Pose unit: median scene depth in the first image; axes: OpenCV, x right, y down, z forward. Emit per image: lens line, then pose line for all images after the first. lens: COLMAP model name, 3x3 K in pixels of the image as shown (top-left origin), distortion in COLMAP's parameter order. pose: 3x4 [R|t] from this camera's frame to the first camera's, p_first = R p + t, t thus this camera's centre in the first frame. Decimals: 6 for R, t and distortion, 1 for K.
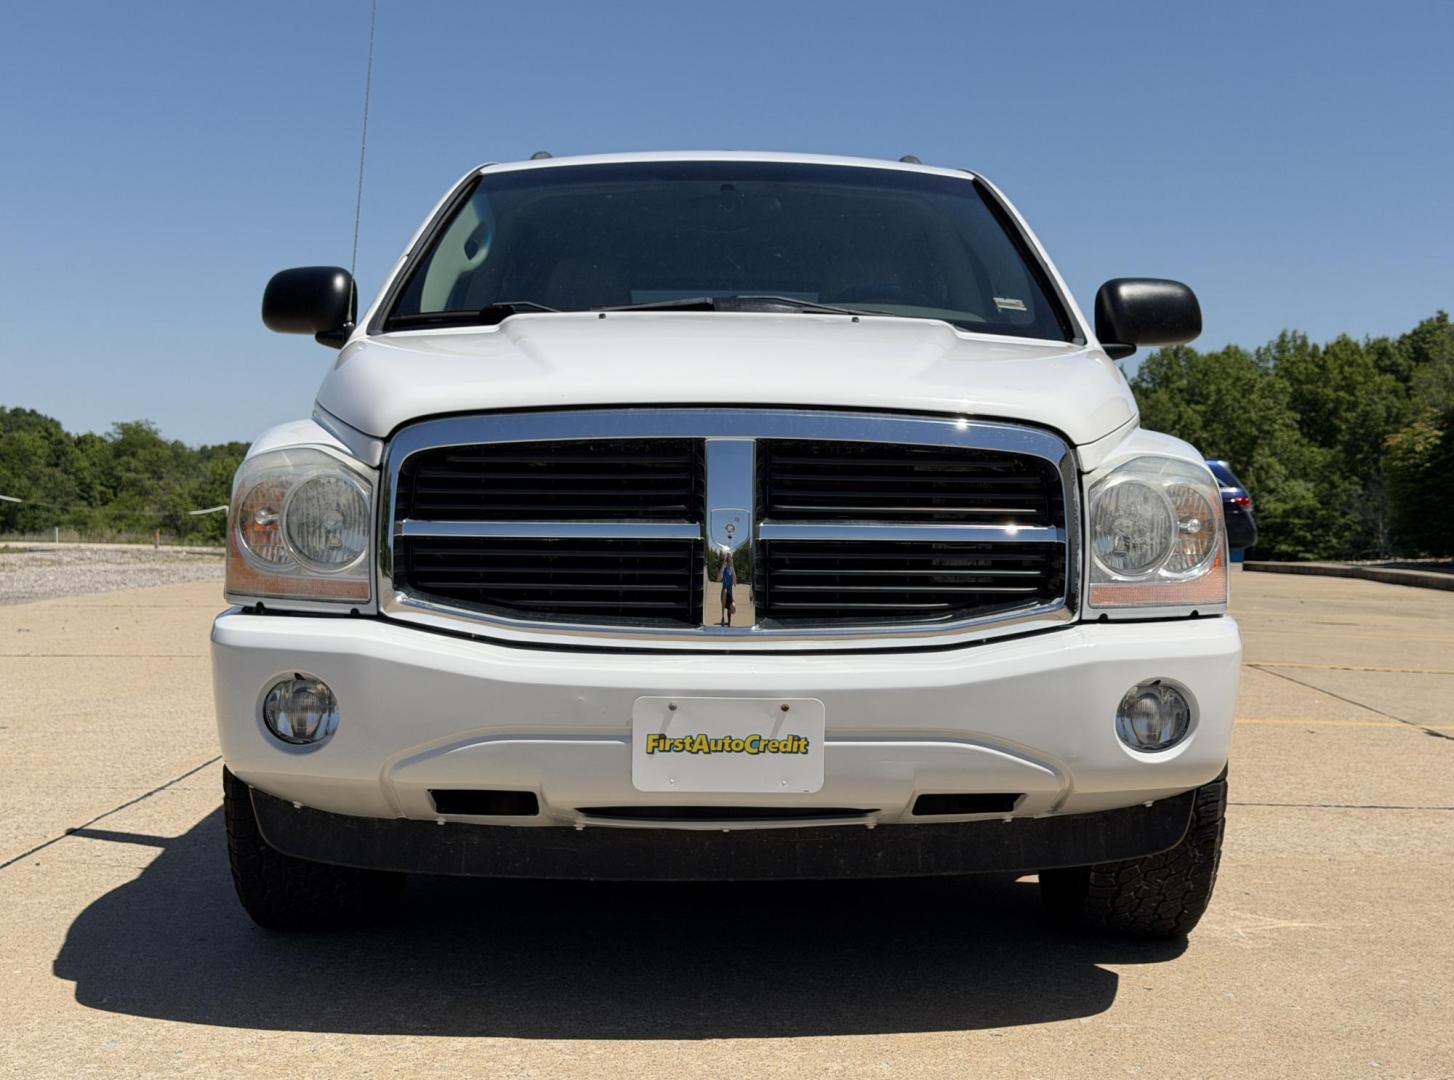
lens RADIAL K [[2101.0, 0, 725.0], [0, 2101.0, 531.3], [0, 0, 1]] dist [0.111434, 0.033659]
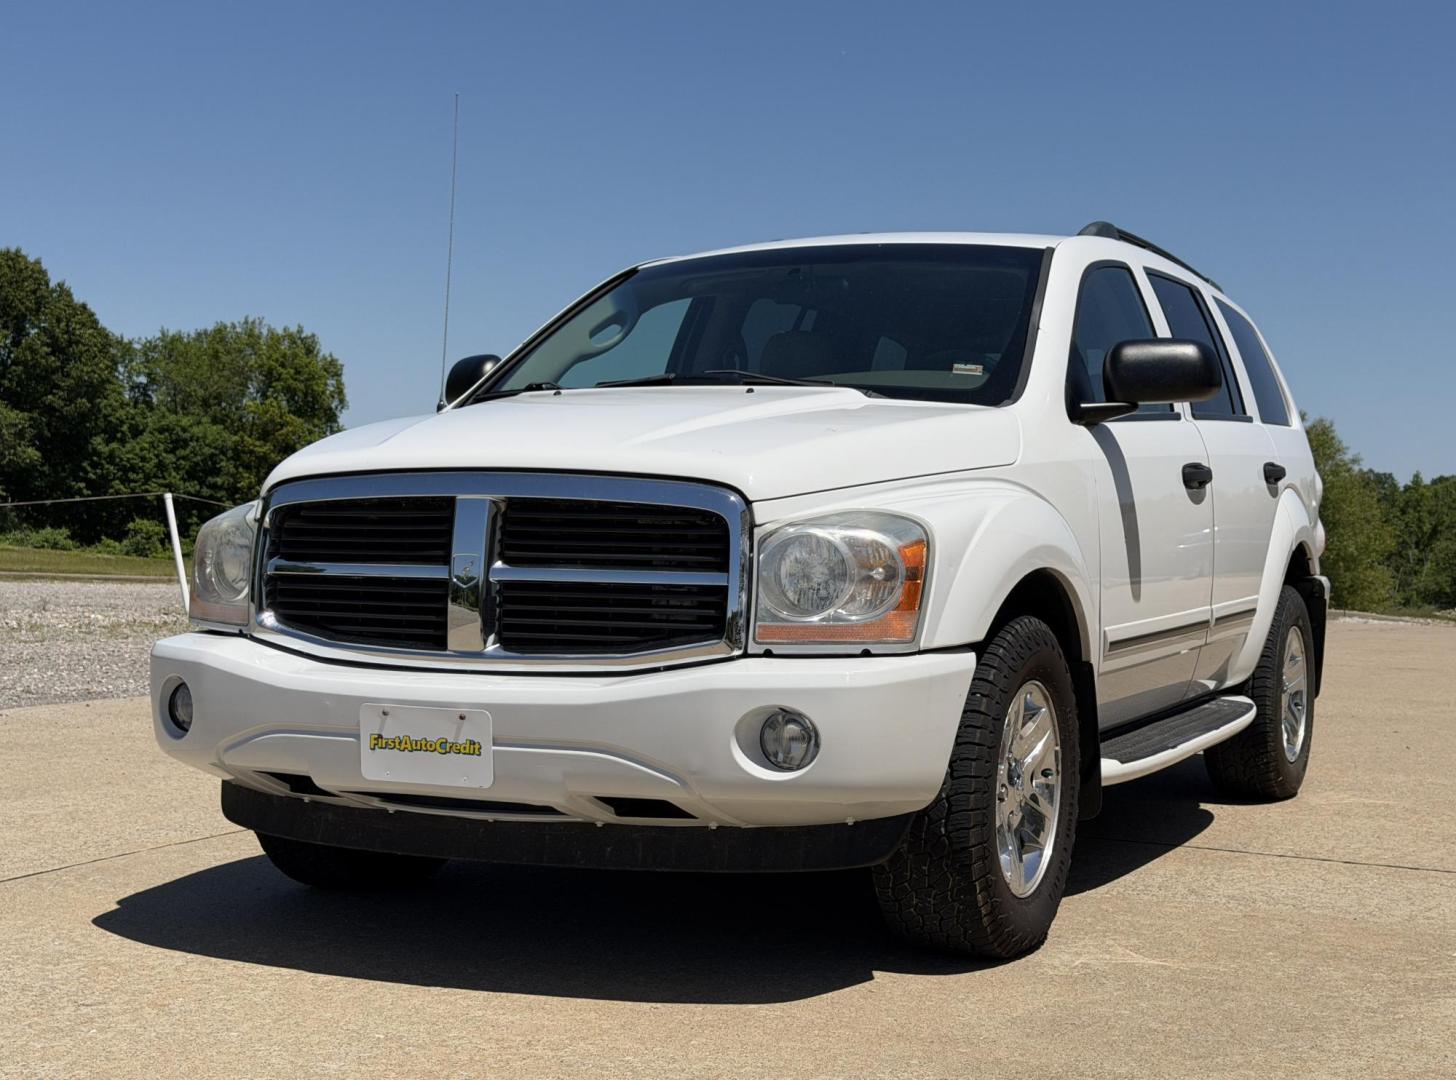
lens RADIAL K [[2103.9, 0, 726.0], [0, 2103.9, 531.3], [0, 0, 1]] dist [0.111434, 0.033659]
pose [[0.901217, 0.004163, -0.433348, 0.650977], [-0.014636, 0.999676, -0.020835, -0.000616], [0.433121, 0.025120, 0.900986, -0.038353]]
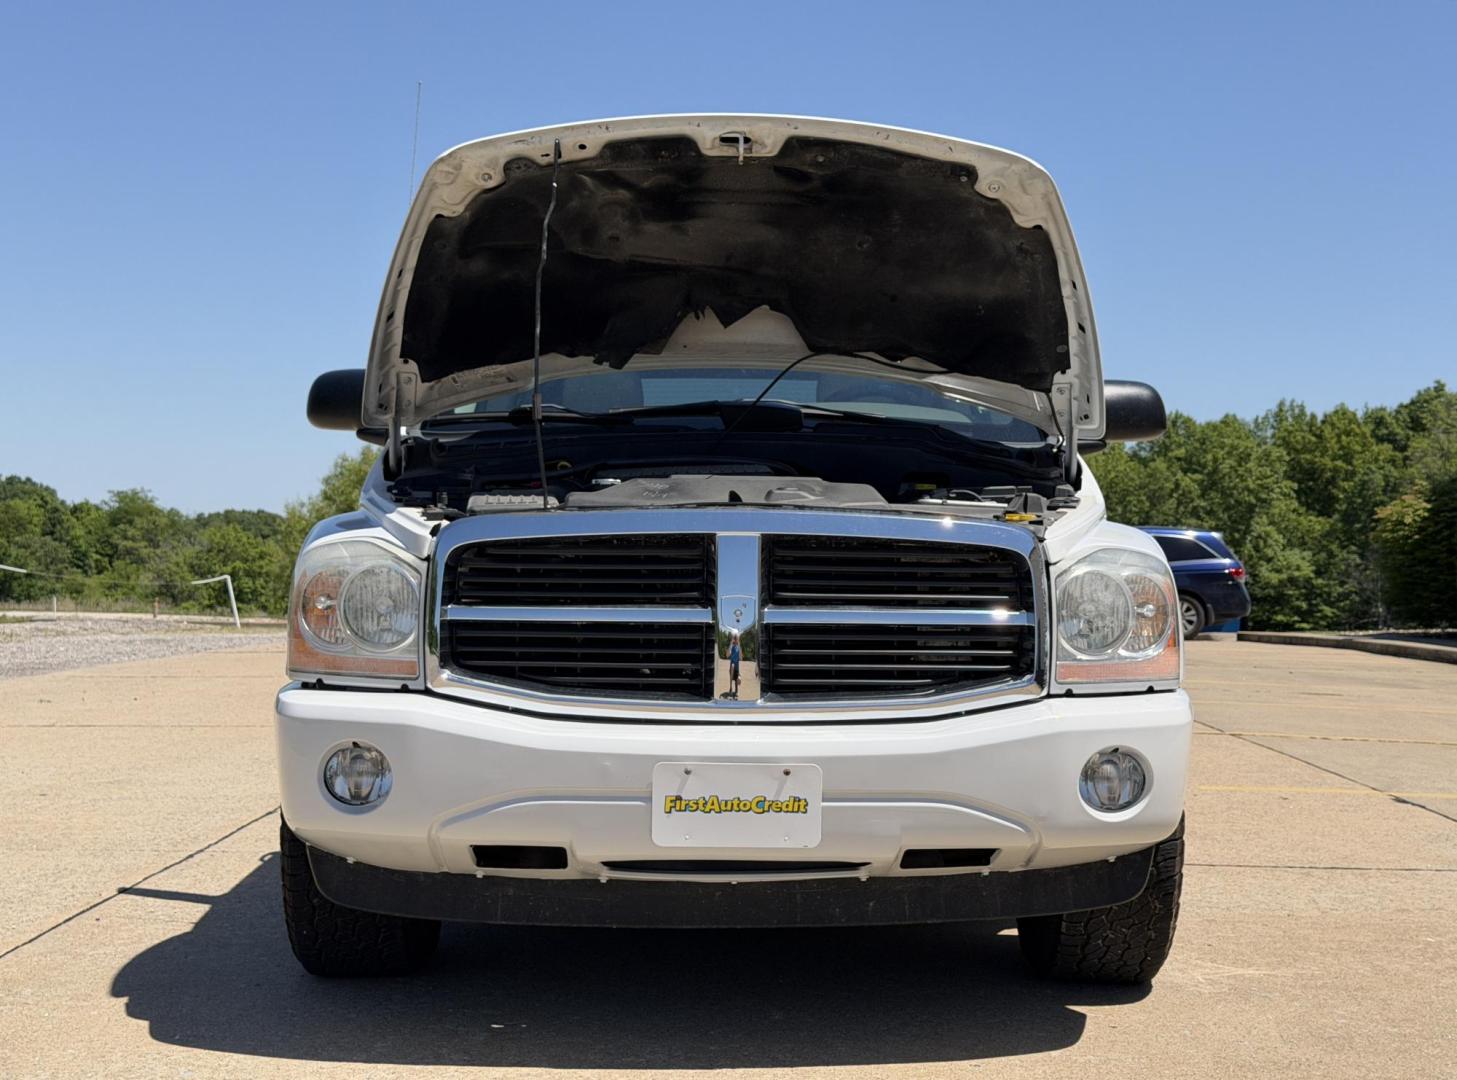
lens RADIAL K [[2105.3, 0, 726.5], [0, 2105.3, 531.3], [0, 0, 1]] dist [0.111434, 0.033659]
pose [[0.999999, 0.000114, 0.001389, -0.005232], [-0.000069, 0.999477, -0.032353, -0.008576], [-0.001392, 0.032353, 0.999476, -0.131169]]
